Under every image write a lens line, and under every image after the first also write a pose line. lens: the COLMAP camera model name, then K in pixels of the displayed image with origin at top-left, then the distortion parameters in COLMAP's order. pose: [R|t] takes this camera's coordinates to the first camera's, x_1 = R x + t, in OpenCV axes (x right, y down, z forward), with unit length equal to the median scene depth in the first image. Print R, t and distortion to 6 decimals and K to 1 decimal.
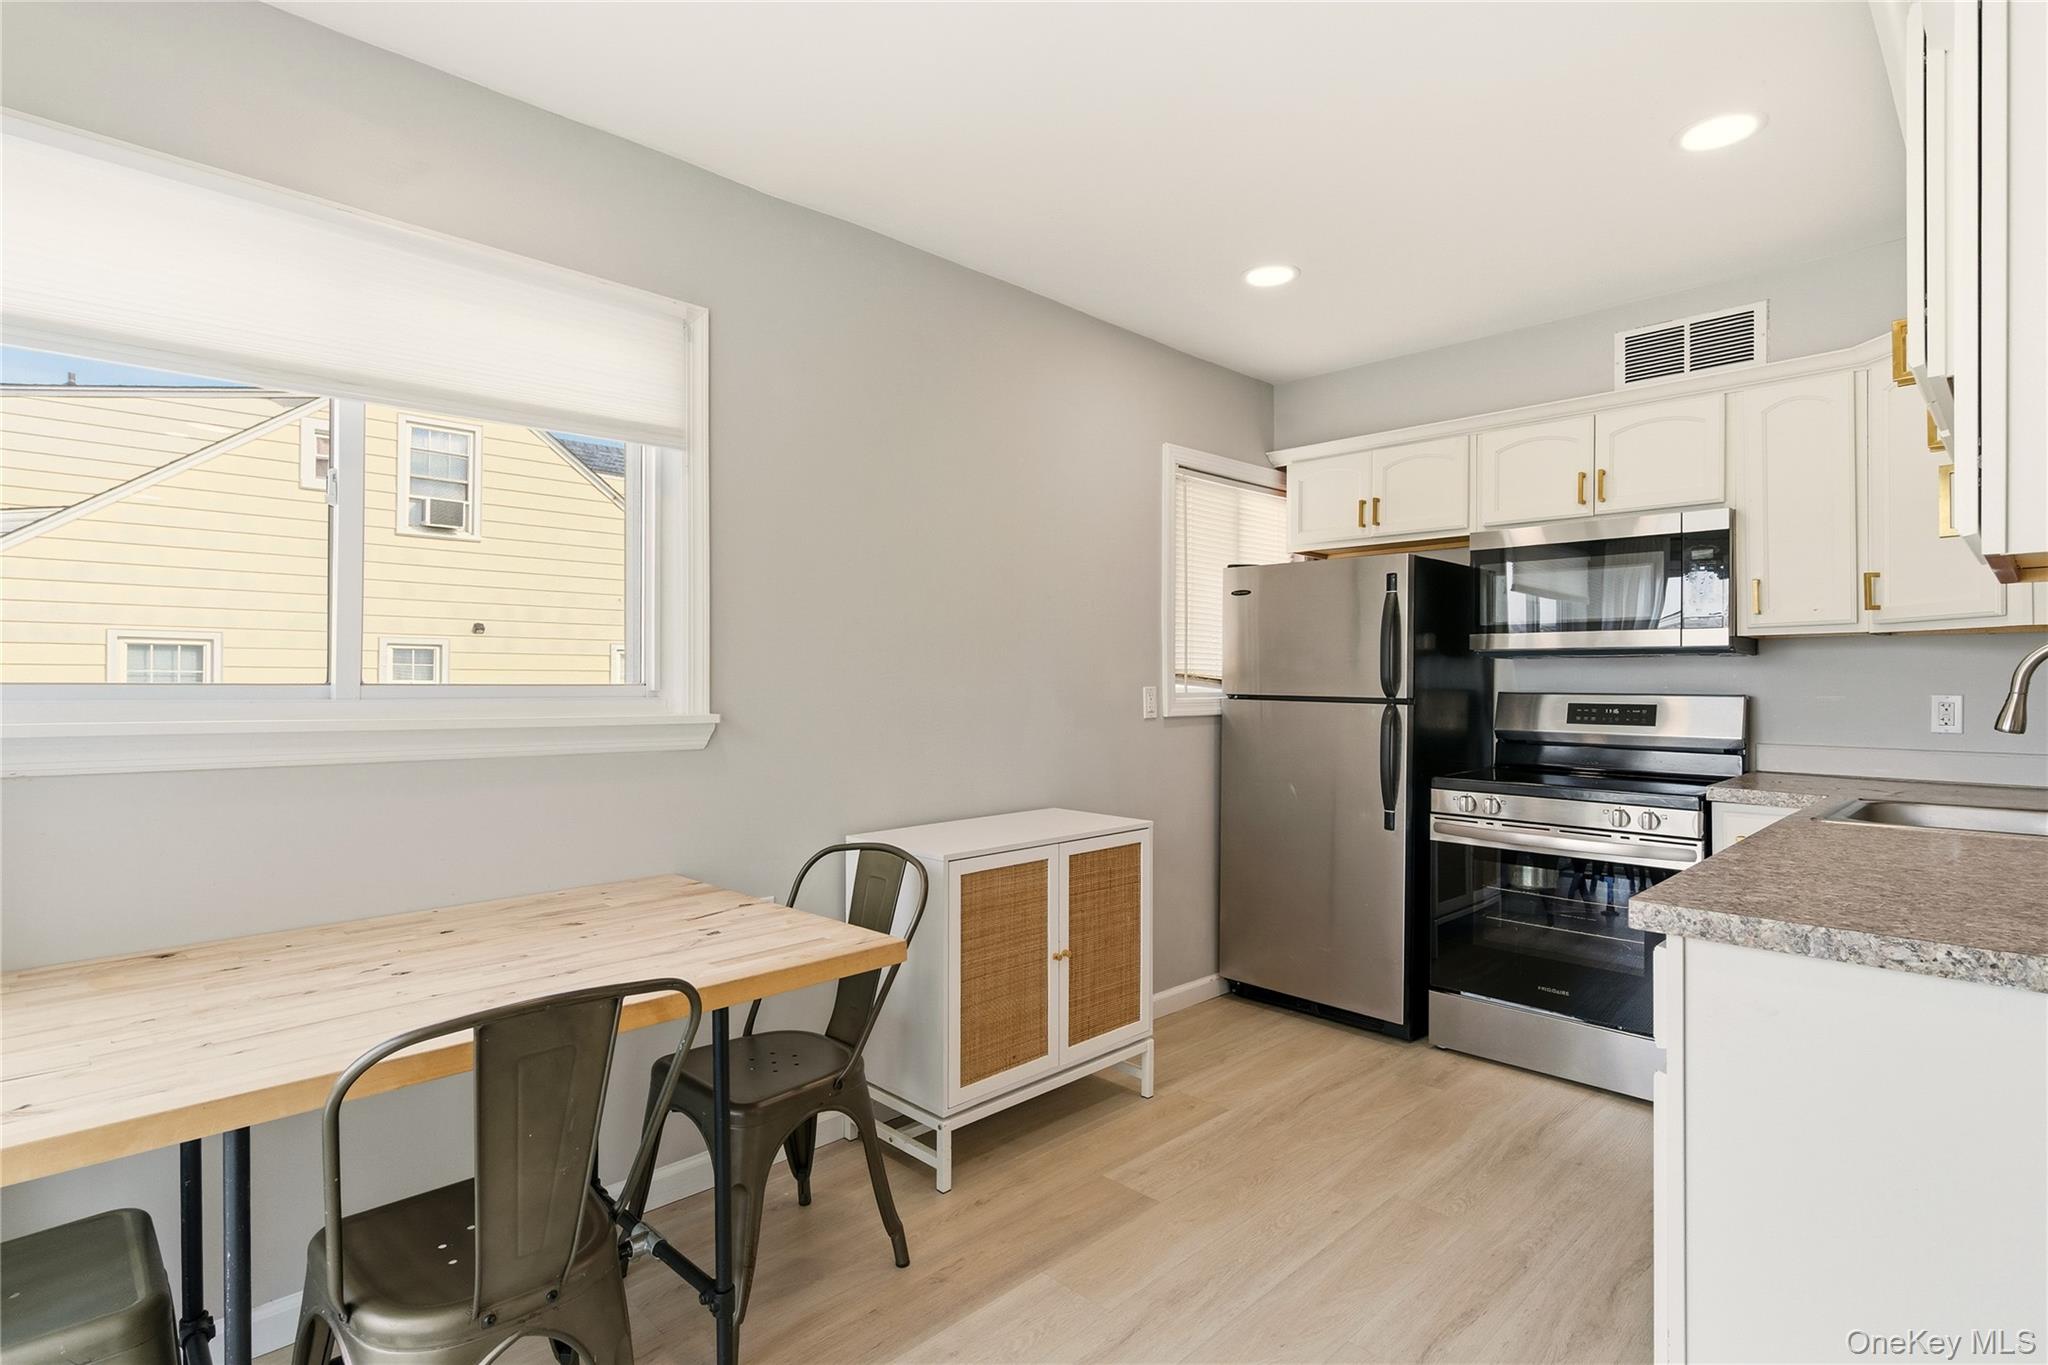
lens RADIAL K [[1008.3, 0, 1024.6], [0, 1008.3, 673.4], [0, 0, 1]] dist [0.007092, -0.002248]
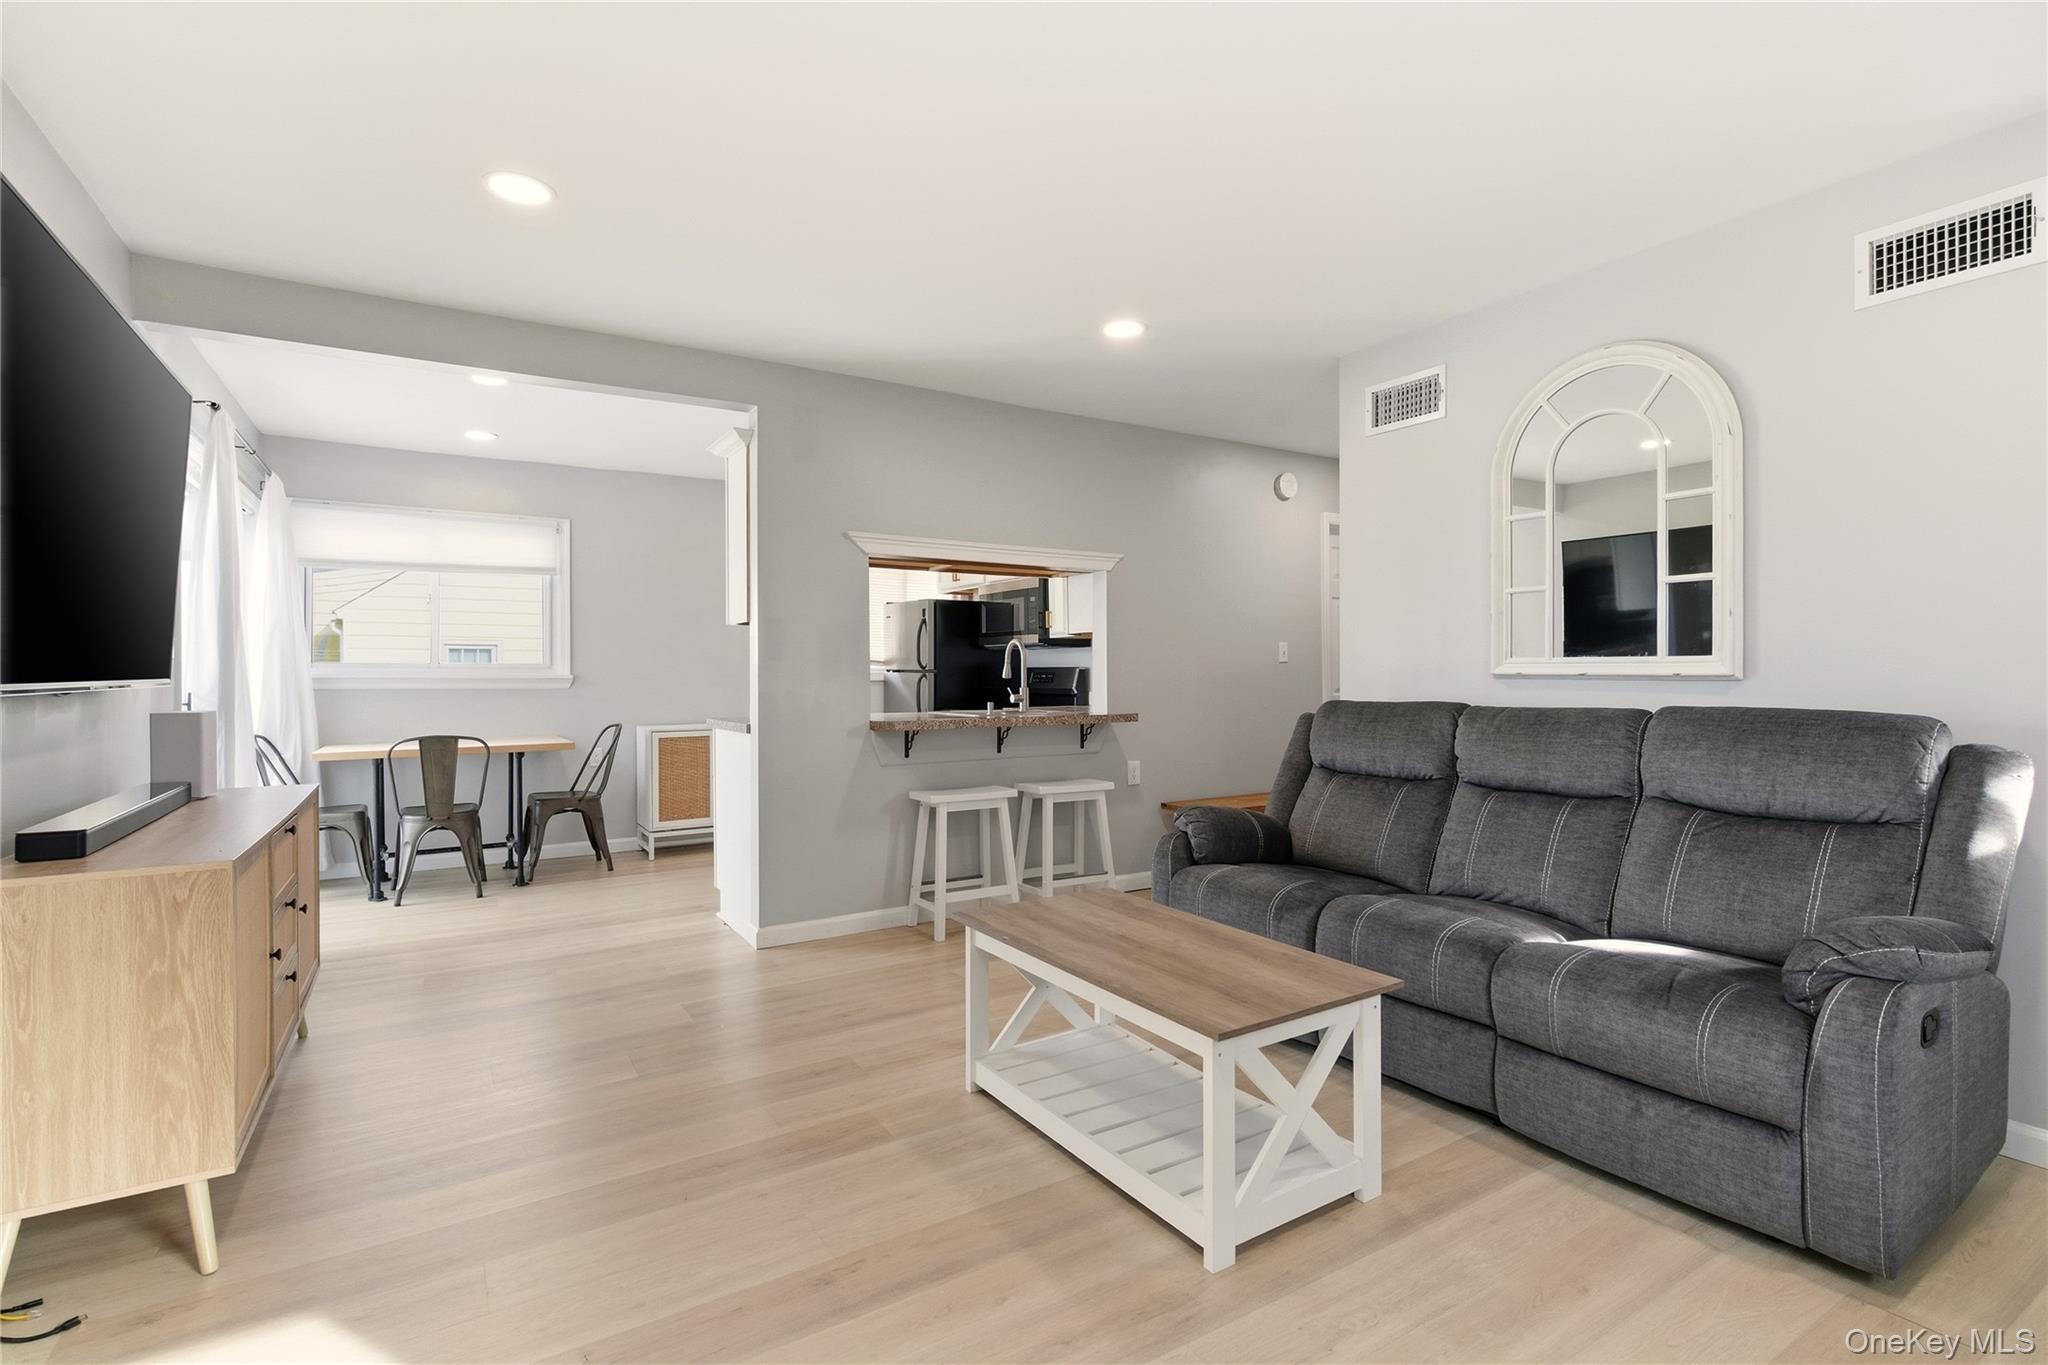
lens RADIAL K [[926.4, 0, 1006.1], [0, 926.4, 667.3], [0, 0, 1]] dist [0.002061, 0.000439]
pose [[0.976044, -0.006335, -0.217480, 1.051629], [0.006401, 0.999979, -0.000400, 0.023963], [0.217478, -0.001002, 0.976065, -0.878273]]
